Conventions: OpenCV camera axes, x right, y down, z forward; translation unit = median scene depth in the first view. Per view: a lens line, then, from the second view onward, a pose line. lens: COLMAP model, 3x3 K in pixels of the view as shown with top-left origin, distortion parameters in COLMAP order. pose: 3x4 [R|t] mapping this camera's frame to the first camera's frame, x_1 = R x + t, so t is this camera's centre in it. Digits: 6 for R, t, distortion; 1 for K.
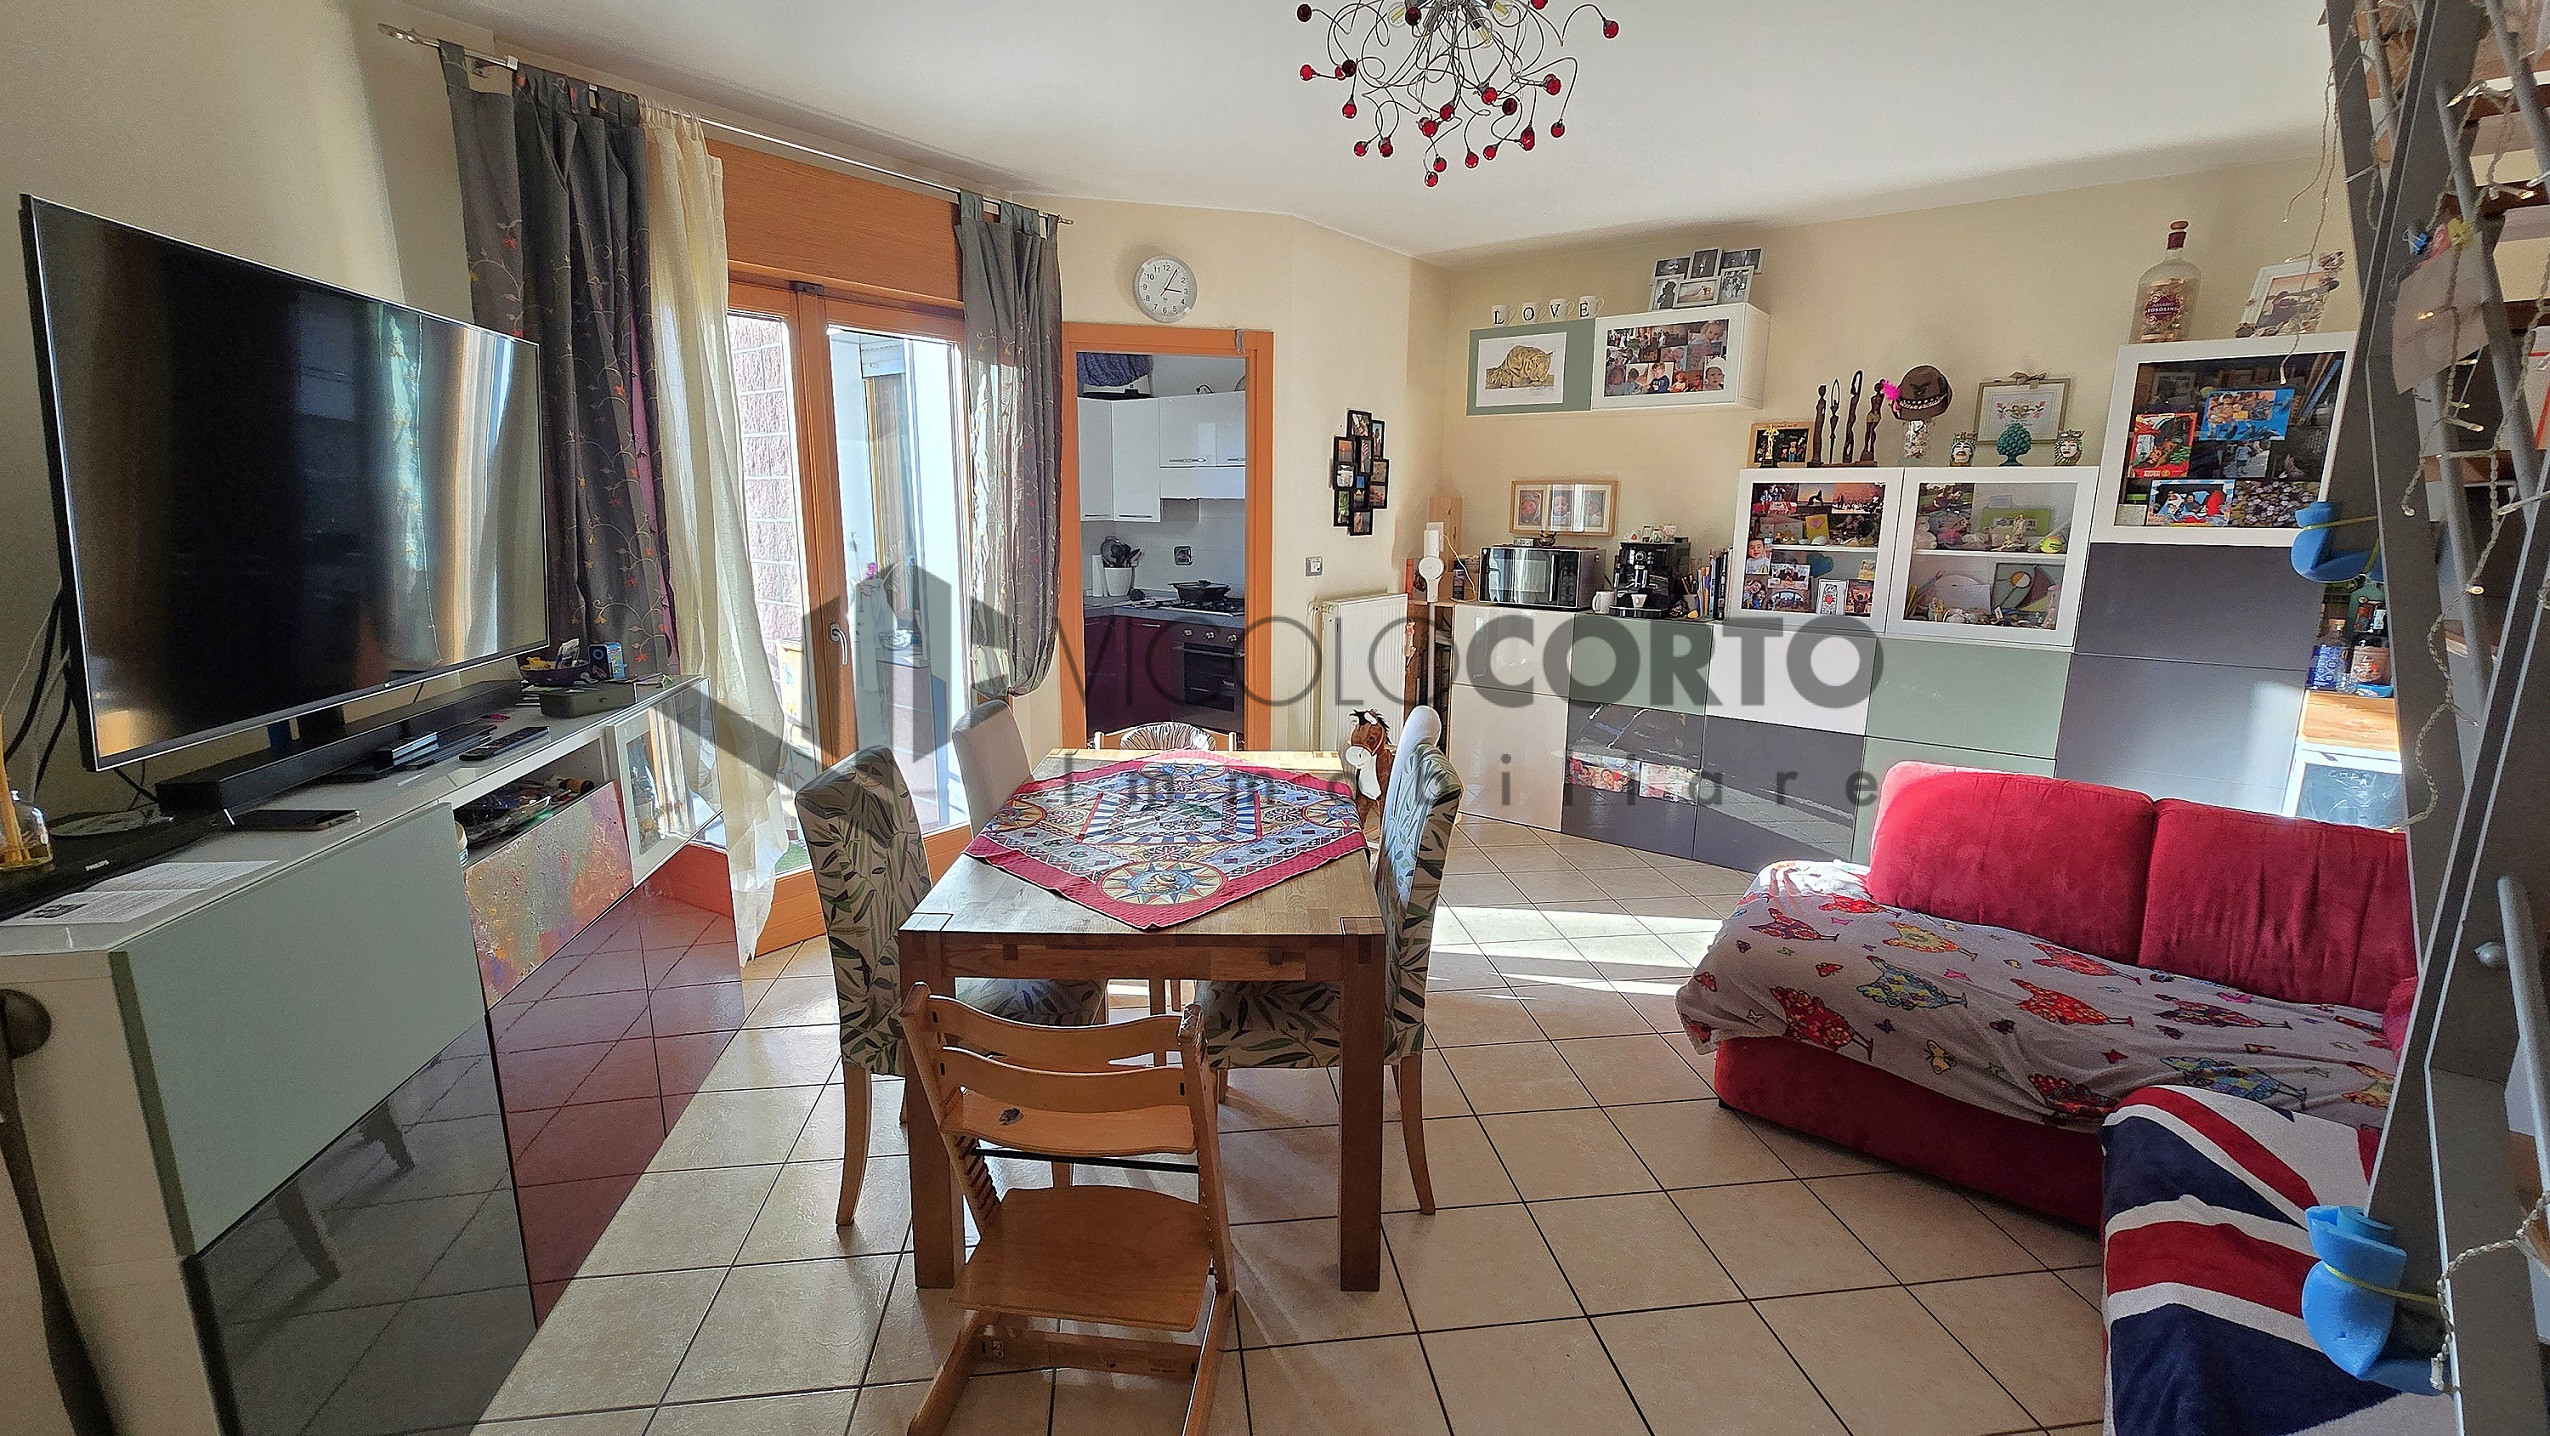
lens RADIAL K [[1043.5, 0, 1273.8], [0, 1043.5, 703.7], [0, 0, 1]] dist [-0.009706, 0.003566]
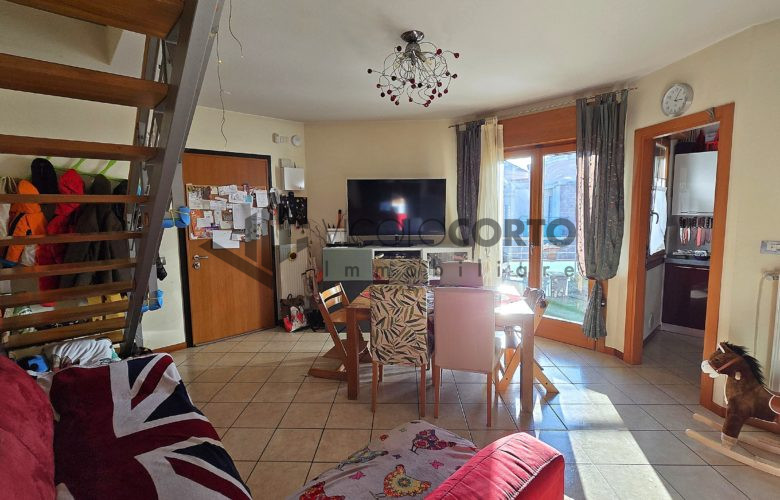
lens RADIAL K [[381.7, 0, 390.0], [0, 381.7, 250.0], [0, 0, 1]] dist [0.000379, 0.000139]
pose [[-0.196484, 0.102879, -0.975095, 0.681116], [-0.184387, 0.972861, 0.139798, -0.110856], [0.963014, 0.207263, -0.172182, 0.601465]]
